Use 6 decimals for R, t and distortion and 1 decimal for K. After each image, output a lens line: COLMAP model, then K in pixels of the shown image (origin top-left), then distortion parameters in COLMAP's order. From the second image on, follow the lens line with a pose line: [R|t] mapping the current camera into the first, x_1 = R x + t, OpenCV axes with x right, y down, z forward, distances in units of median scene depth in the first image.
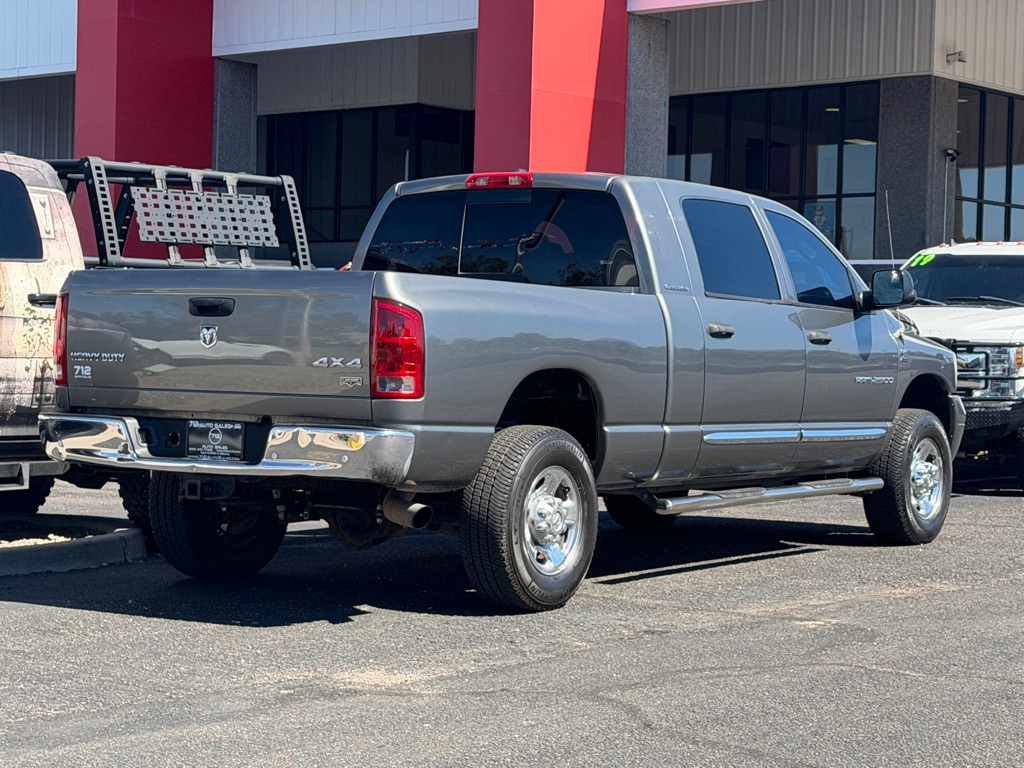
lens RADIAL K [[2267.4, 0, 520.4], [0, 2267.4, 383.2], [0, 0, 1]] dist [0.136513, -0.068341]
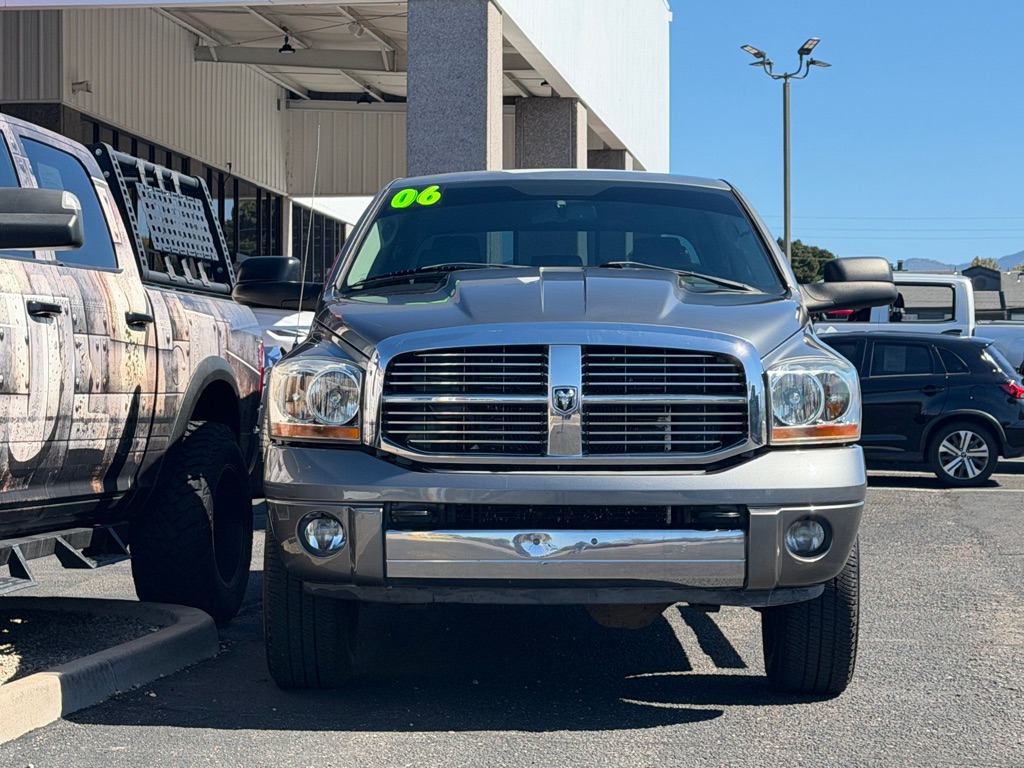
lens RADIAL K [[2292.7, 0, 512.0], [0, 2292.7, 384.0], [0, 0, 1]] dist [0.140919, -0.051098]
pose [[0.853828, -0.012459, 0.520407, -0.461385], [0.022876, 0.999646, -0.013599, -0.000210], [-0.520053, 0.023516, 0.853810, 0.220397]]
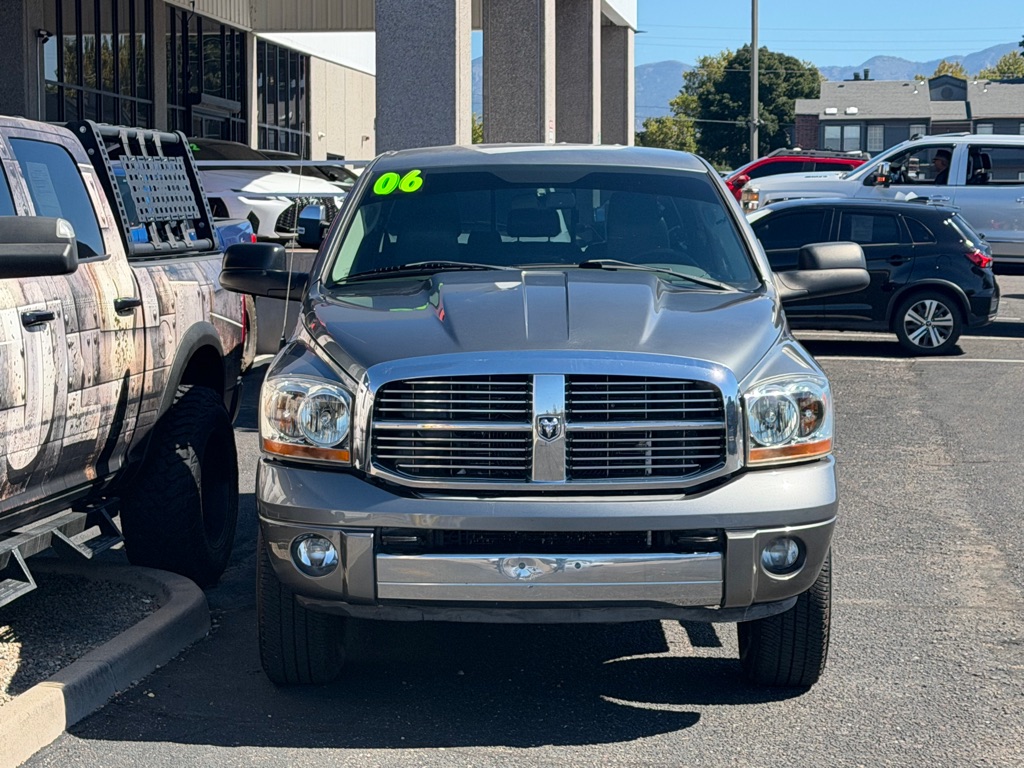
lens RADIAL K [[2292.7, 0, 512.0], [0, 2292.7, 384.0], [0, 0, 1]] dist [0.140919, -0.051098]
pose [[0.845528, -0.061010, 0.530433, -0.473324], [0.026212, 0.996995, 0.072892, -0.058210], [-0.533287, -0.047729, 0.844587, 0.208594]]
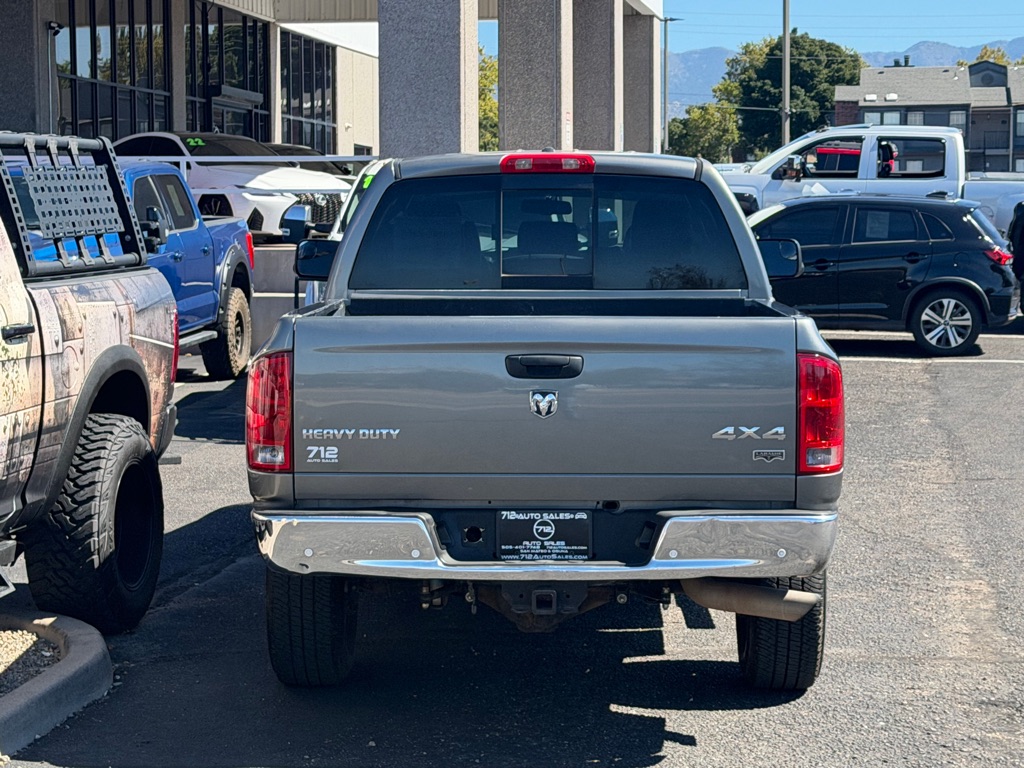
lens RADIAL K [[2267.4, 0, 520.4], [0, 2267.4, 383.2], [0, 0, 1]] dist [0.136513, -0.068341]
pose [[0.854375, -0.065821, 0.515472, -0.404032], [0.029050, 0.996444, 0.079088, -0.066481], [-0.518845, -0.052597, 0.853249, 0.253188]]
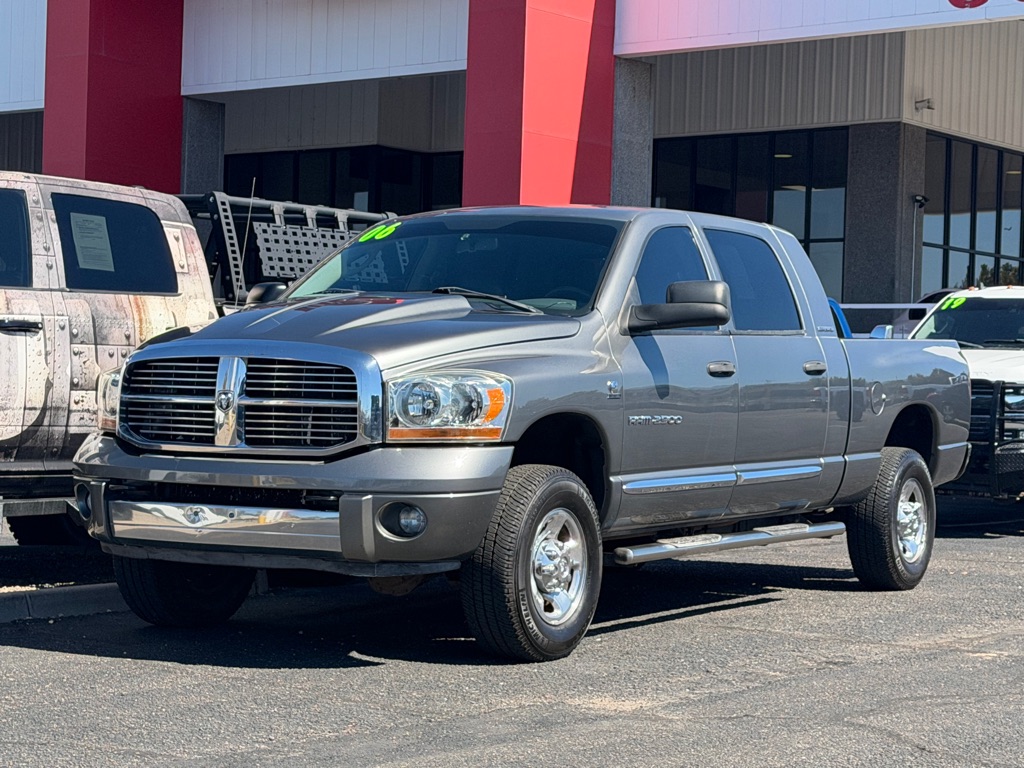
lens RADIAL K [[2292.7, 0, 512.0], [0, 2292.7, 384.0], [0, 0, 1]] dist [0.140919, -0.051098]
pose [[0.999082, 0.005441, 0.042495, -0.094917], [-0.004592, 0.999789, -0.020036, 0.004788], [-0.042595, 0.019823, 0.998896, -0.015922]]
